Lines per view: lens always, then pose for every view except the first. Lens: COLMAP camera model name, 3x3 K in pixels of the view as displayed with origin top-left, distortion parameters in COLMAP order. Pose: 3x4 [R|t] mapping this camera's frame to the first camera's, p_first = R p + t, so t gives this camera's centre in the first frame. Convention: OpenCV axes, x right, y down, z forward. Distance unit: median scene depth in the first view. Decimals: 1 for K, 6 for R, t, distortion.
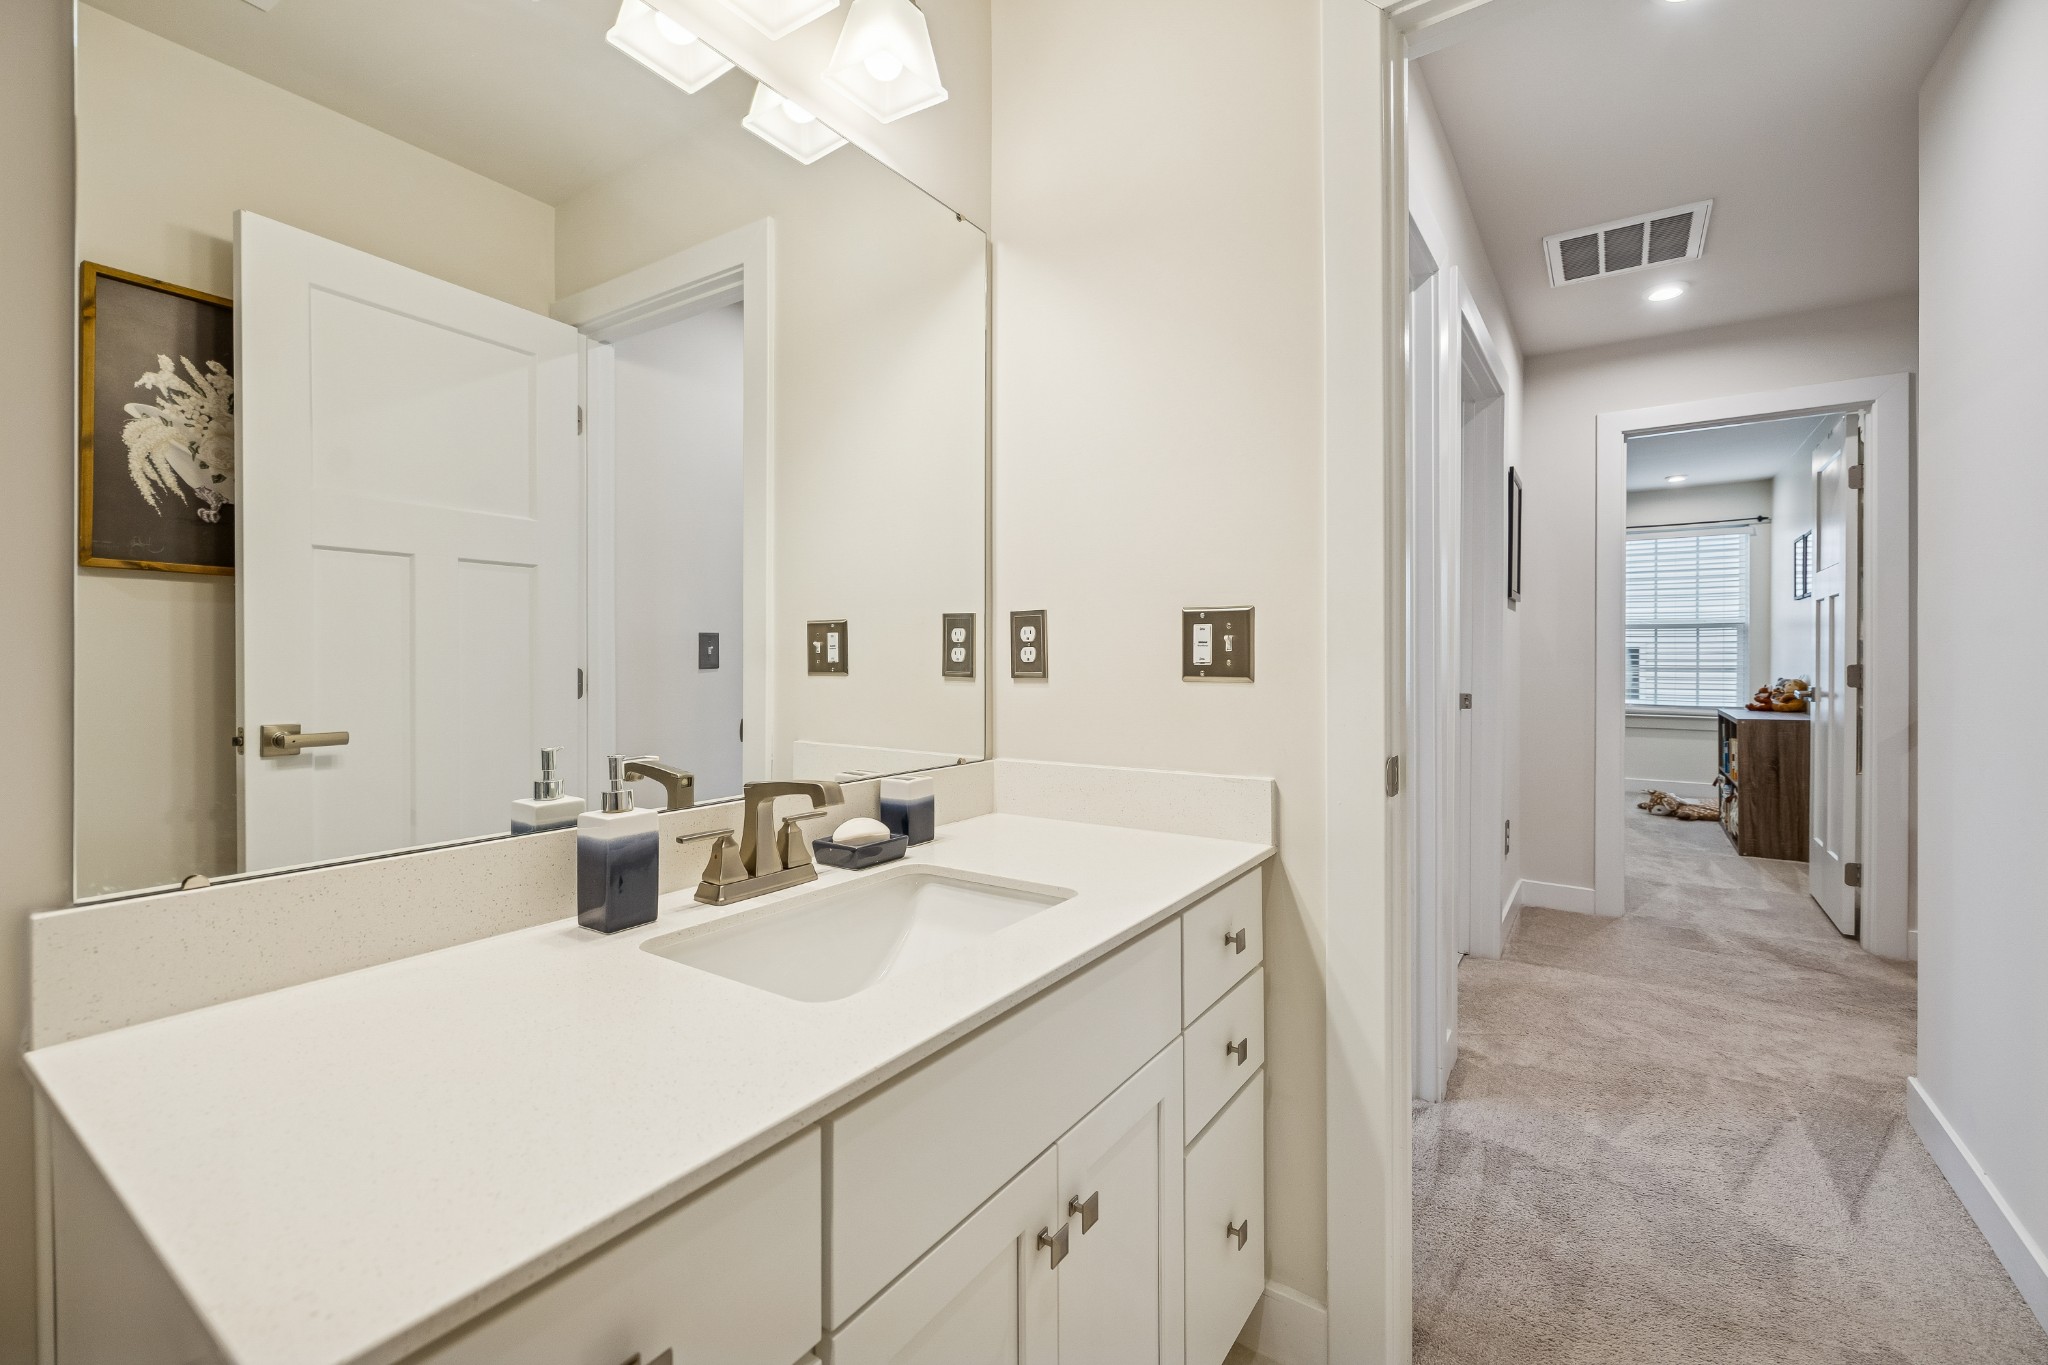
lens RADIAL K [[862.0, 0, 1019.8], [0, 862.0, 670.9], [0, 0, 1]] dist [0.000002, -0.000154]
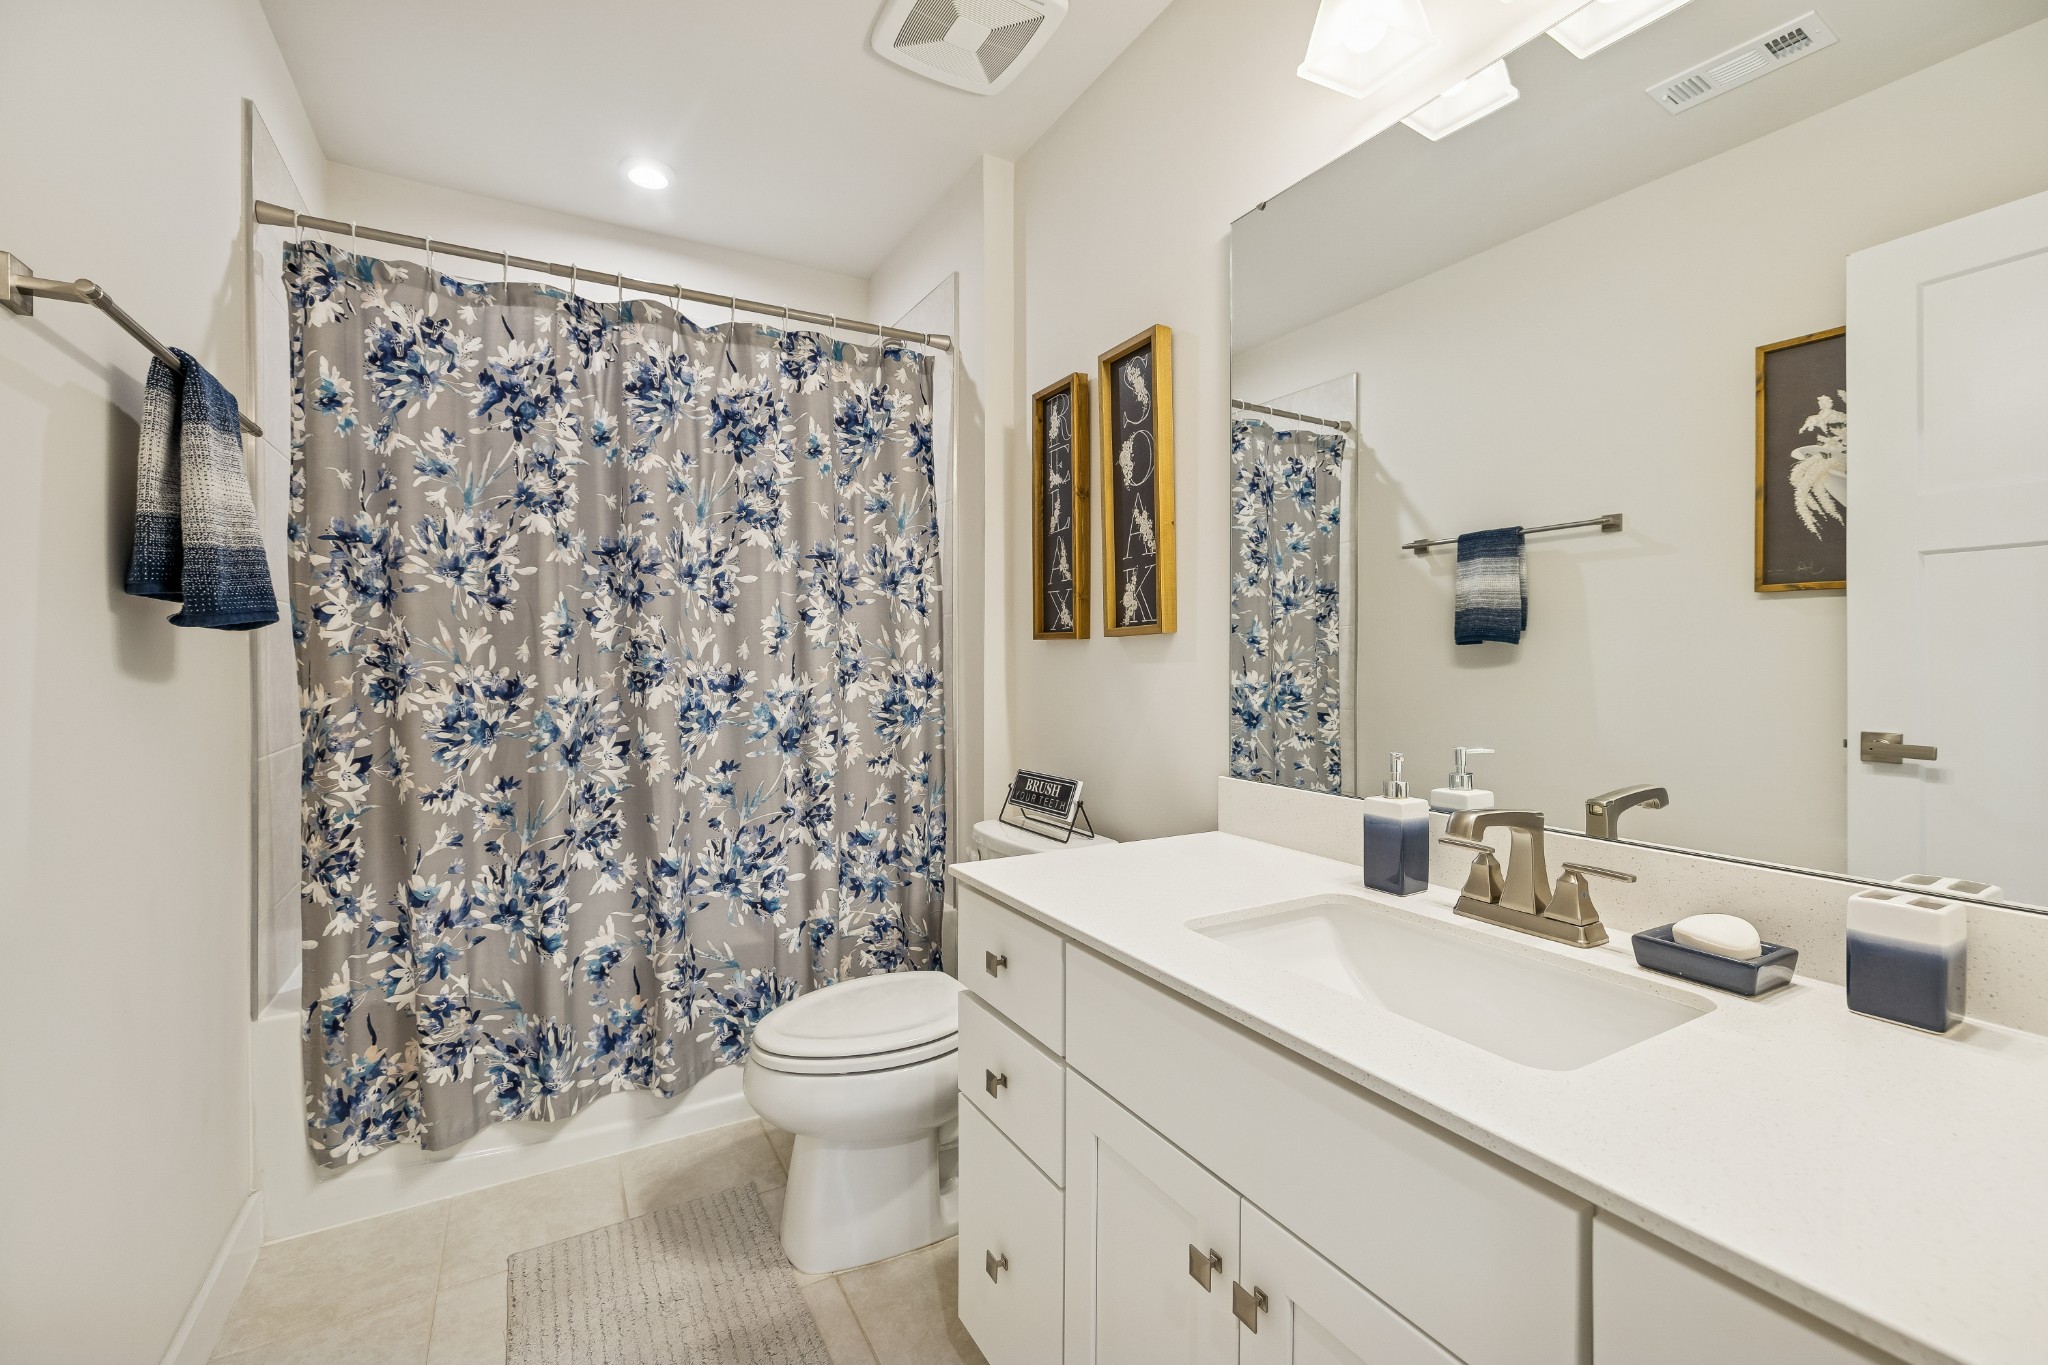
lens RADIAL K [[901.5, 0, 1040.3], [0, 901.5, 673.1], [0, 0, 1]] dist [-0.001226, -0.000192]
pose [[-0.431561, 0.012790, -0.901993, 0.509648], [-0.008702, 0.999794, 0.018340, -0.021156], [0.902042, 0.015764, -0.431361, 0.608145]]
